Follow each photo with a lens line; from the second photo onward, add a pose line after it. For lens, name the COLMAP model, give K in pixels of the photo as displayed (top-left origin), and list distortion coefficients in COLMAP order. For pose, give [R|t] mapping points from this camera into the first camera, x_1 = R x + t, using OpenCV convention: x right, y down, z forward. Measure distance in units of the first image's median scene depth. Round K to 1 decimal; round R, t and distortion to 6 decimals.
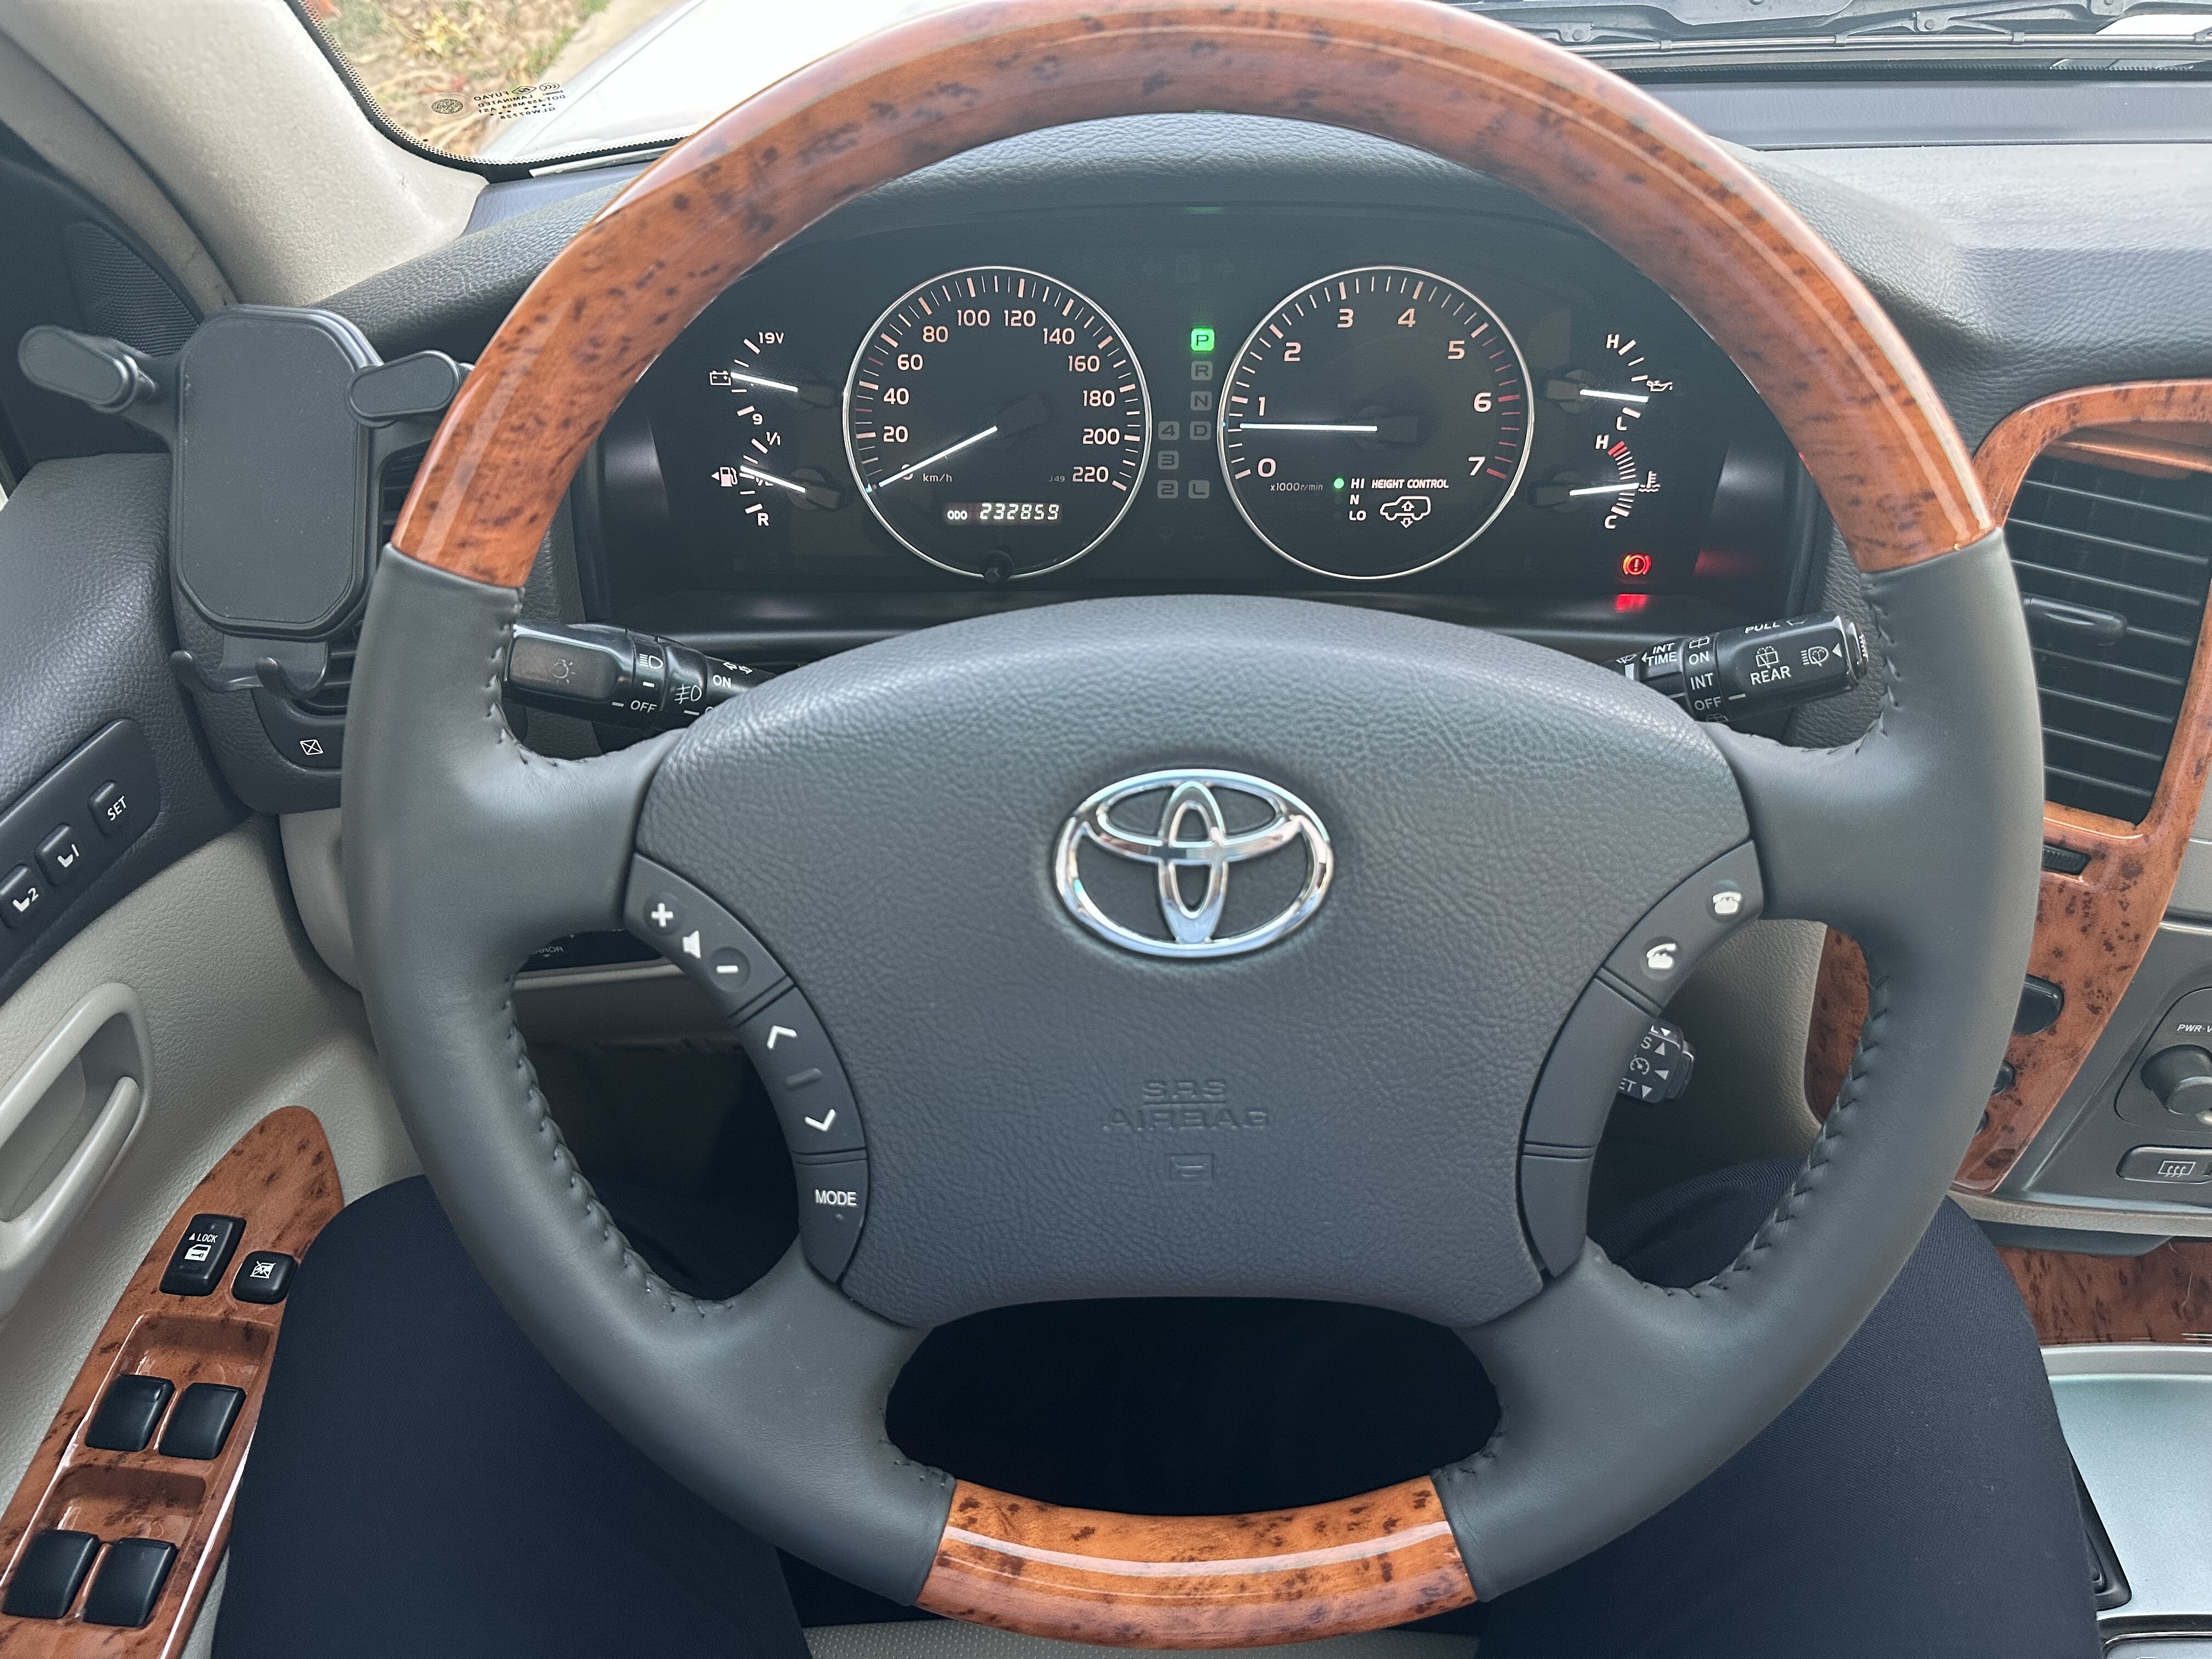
lens RADIAL K [[1516.8, 0, 1119.6], [0, 1516.8, 828.8], [0, 0, 1]] dist [0.123901, -0.174986]
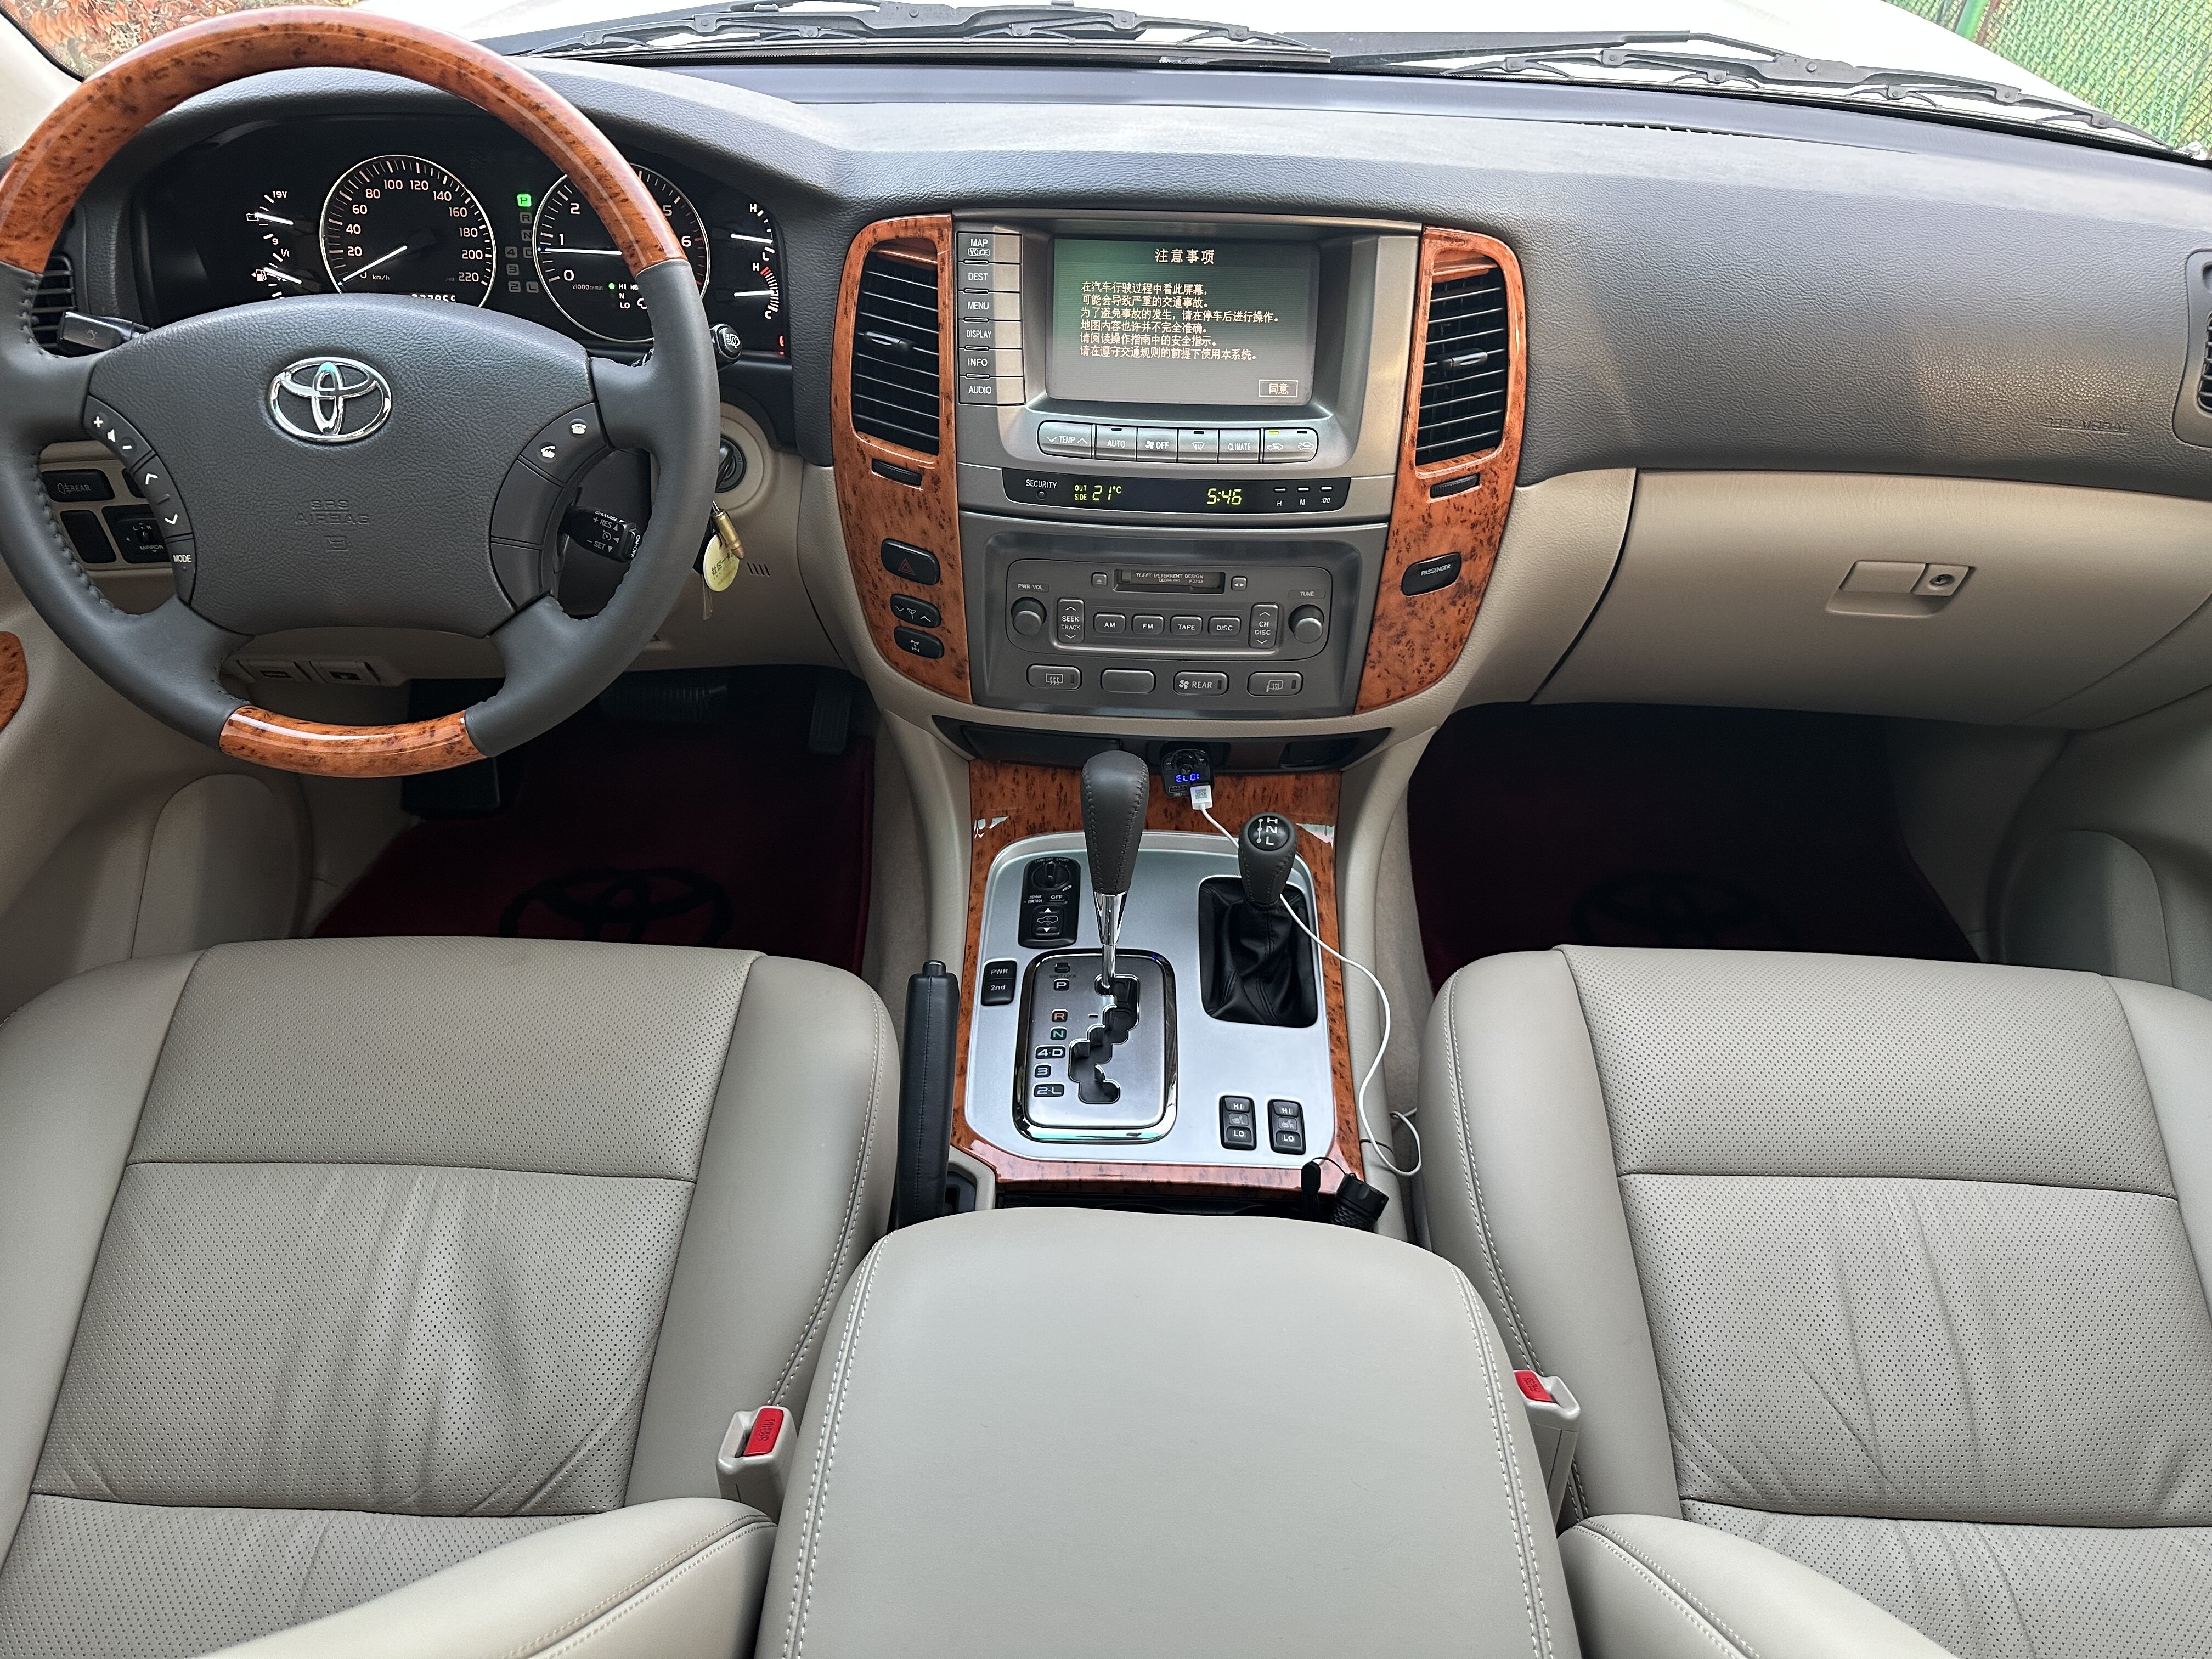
lens RADIAL K [[1544.3, 0, 1106.0], [0, 1544.3, 829.5], [0, 0, 1]] dist [-0.007766, 0.008004]
pose [[0.999705, 0.022004, 0.010300, 0.900182], [-0.022130, 0.999679, 0.012307, 0.458720], [-0.010026, -0.012531, 0.999871, -0.981912]]
